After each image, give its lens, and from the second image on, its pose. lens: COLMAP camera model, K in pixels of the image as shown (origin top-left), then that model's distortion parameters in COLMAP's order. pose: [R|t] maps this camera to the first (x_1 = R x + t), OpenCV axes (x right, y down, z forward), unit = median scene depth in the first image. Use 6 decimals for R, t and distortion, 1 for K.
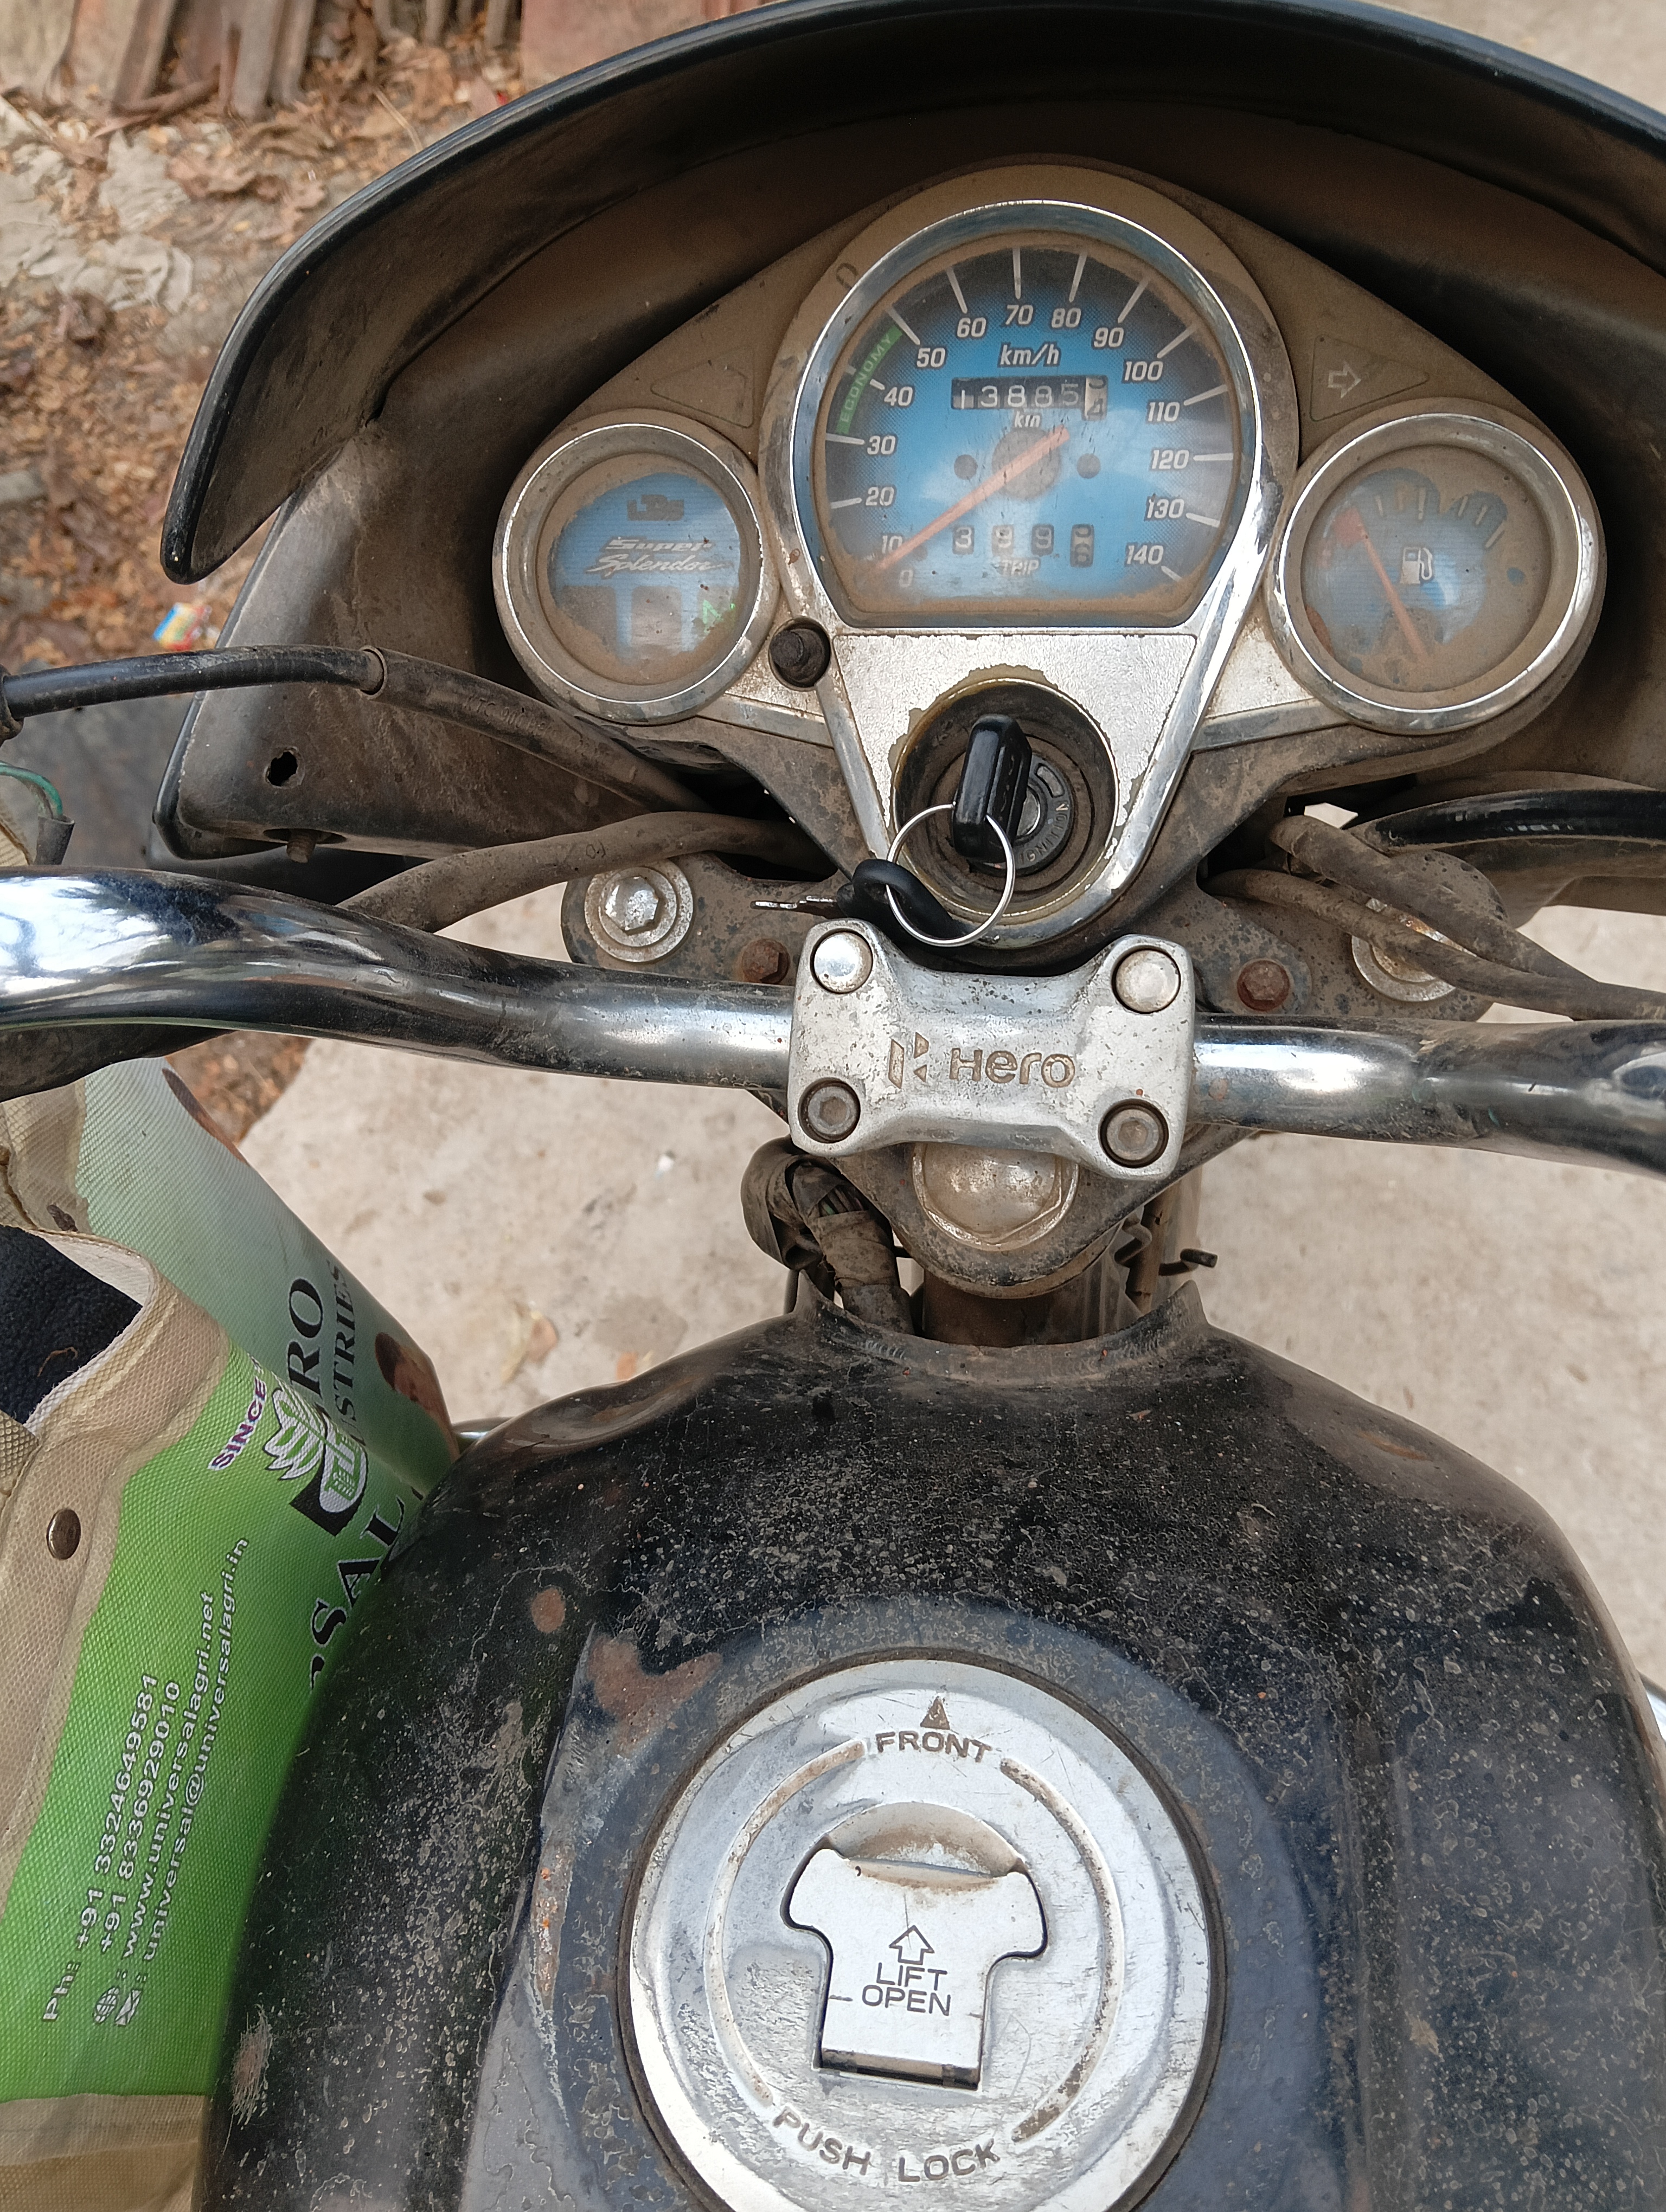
lens RADIAL K [[1781.7, 0, 828.9], [0, 1781.7, 1116.5], [0, 0, 1]] dist [0.105030, -0.310359]
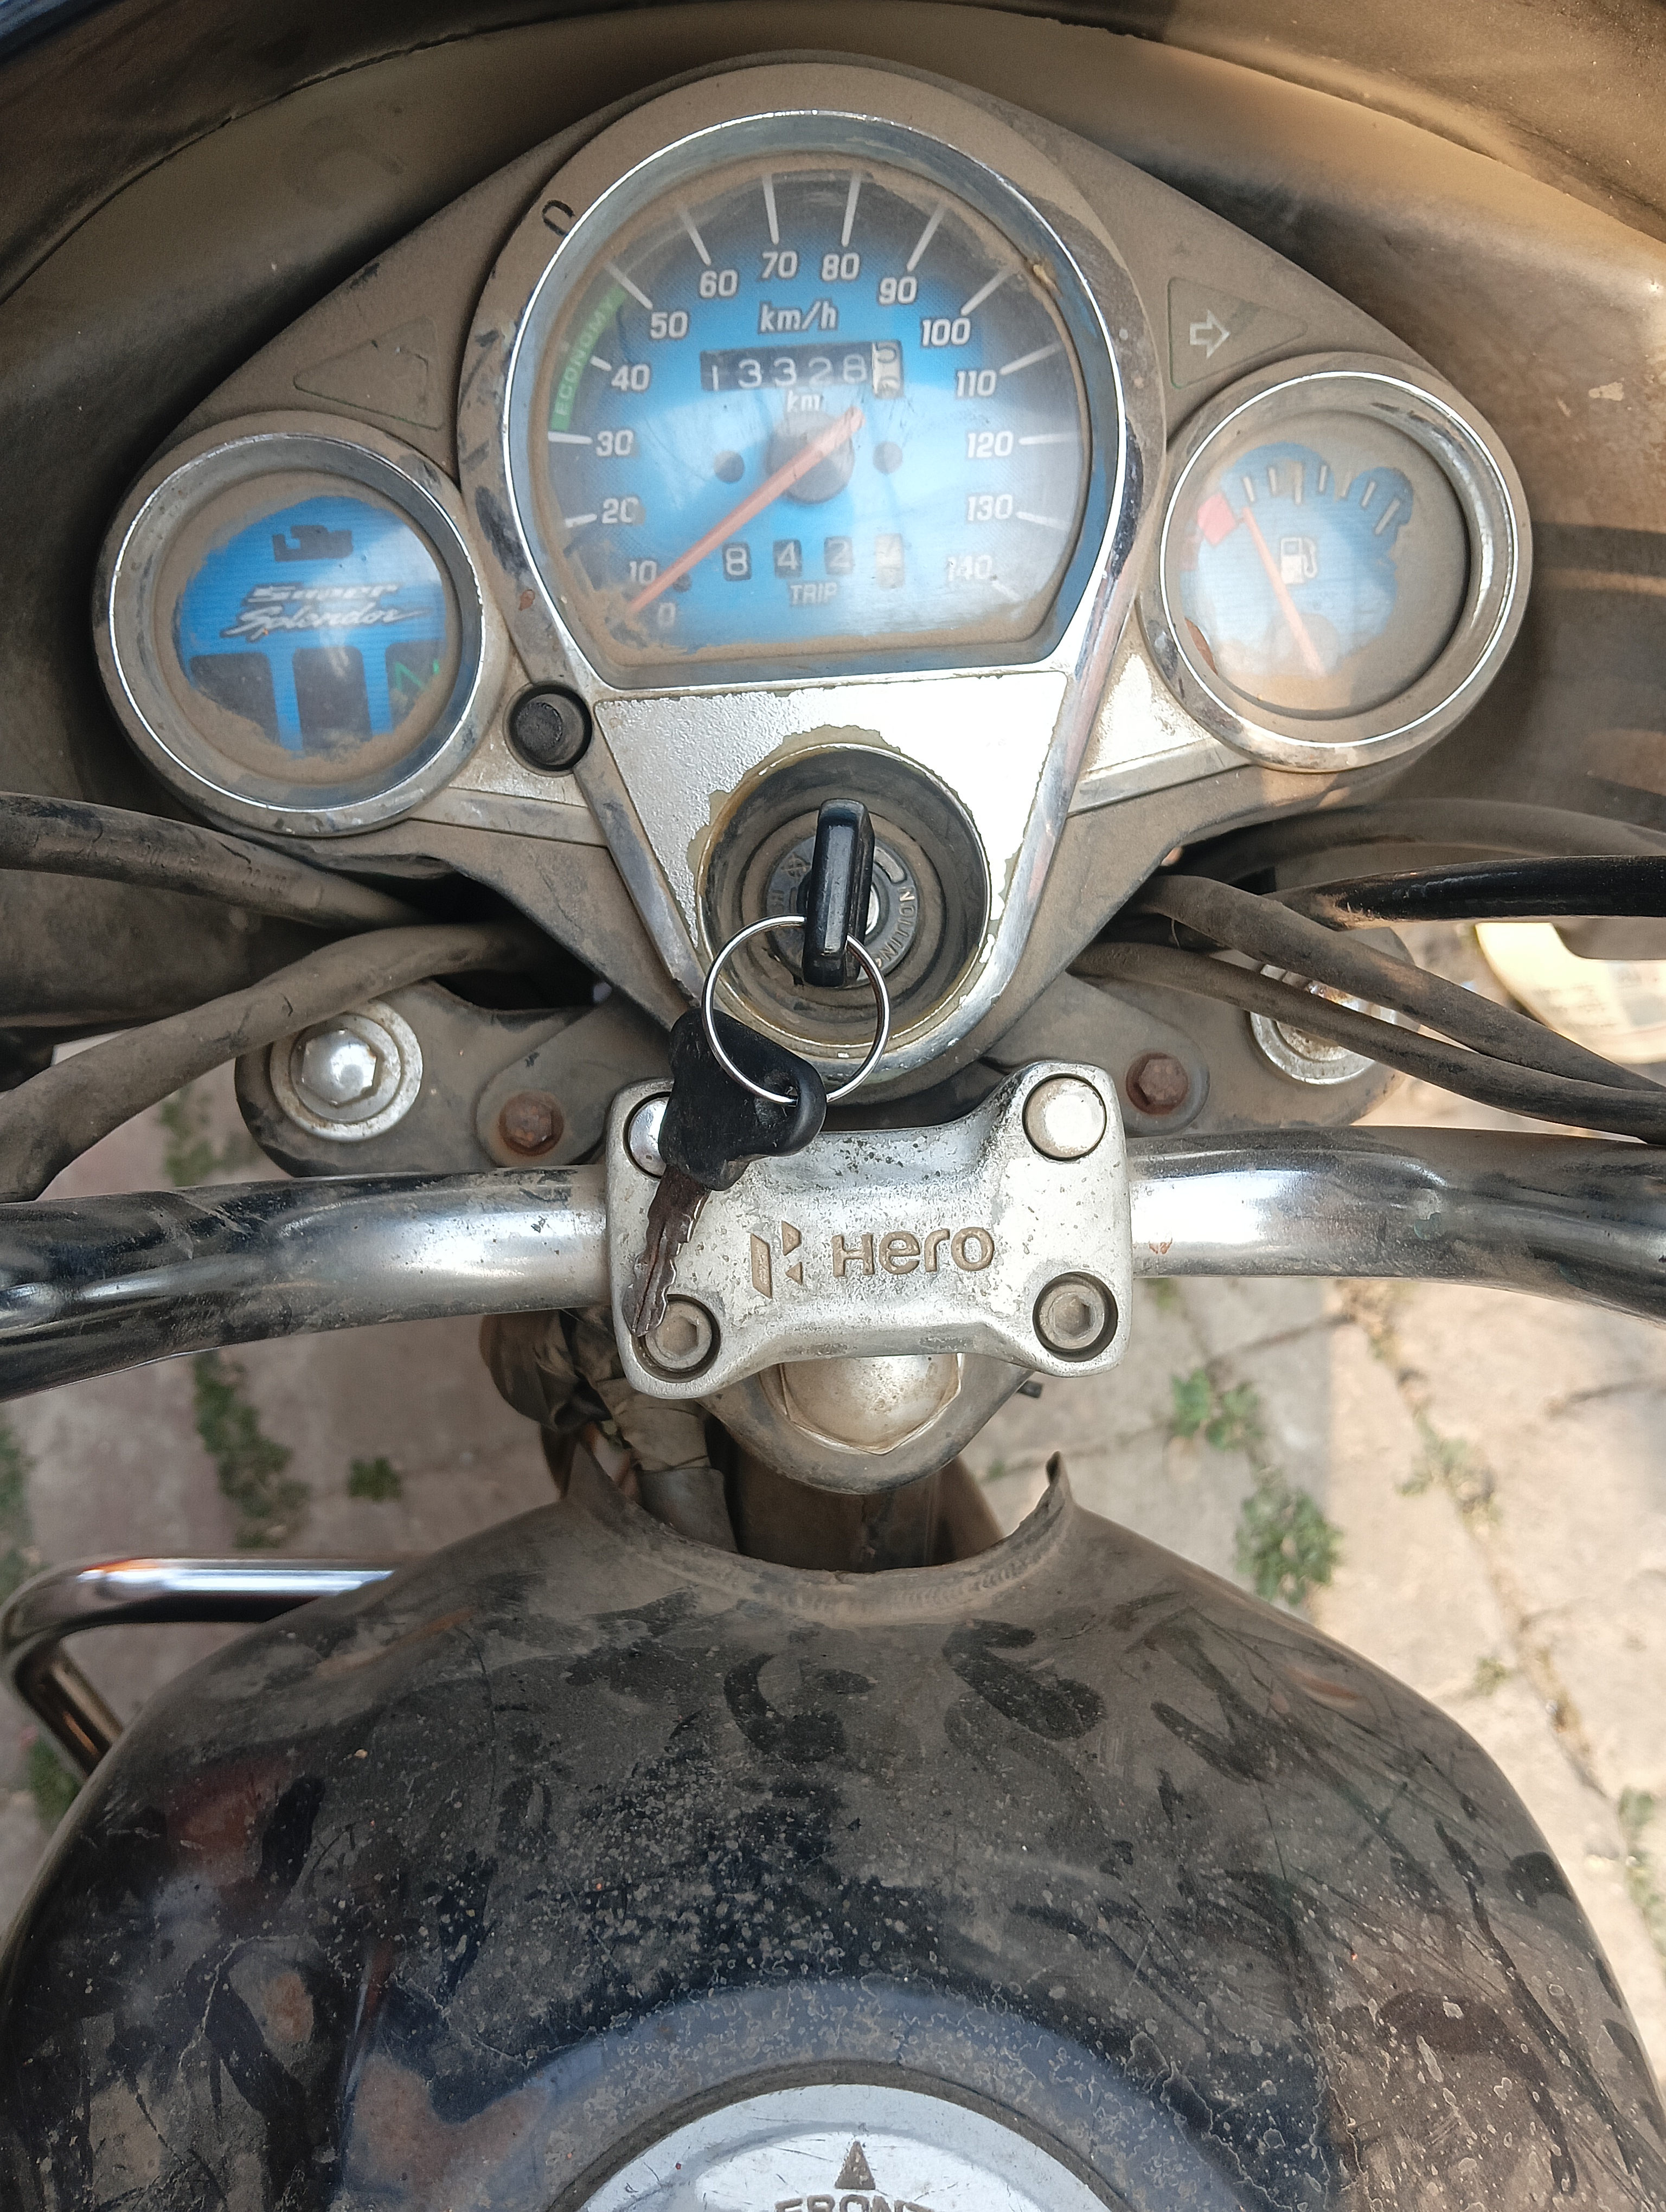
lens RADIAL K [[1780.8, 0, 833.0], [0, 1780.8, 1106.0], [0, 0, 1]] dist [0.060794, -0.185162]
pose [[0.968438, -0.127821, 0.213985, -0.081300], [0.125234, 0.991795, 0.025663, -0.108240], [-0.215510, 0.001945, 0.976500, 0.253526]]
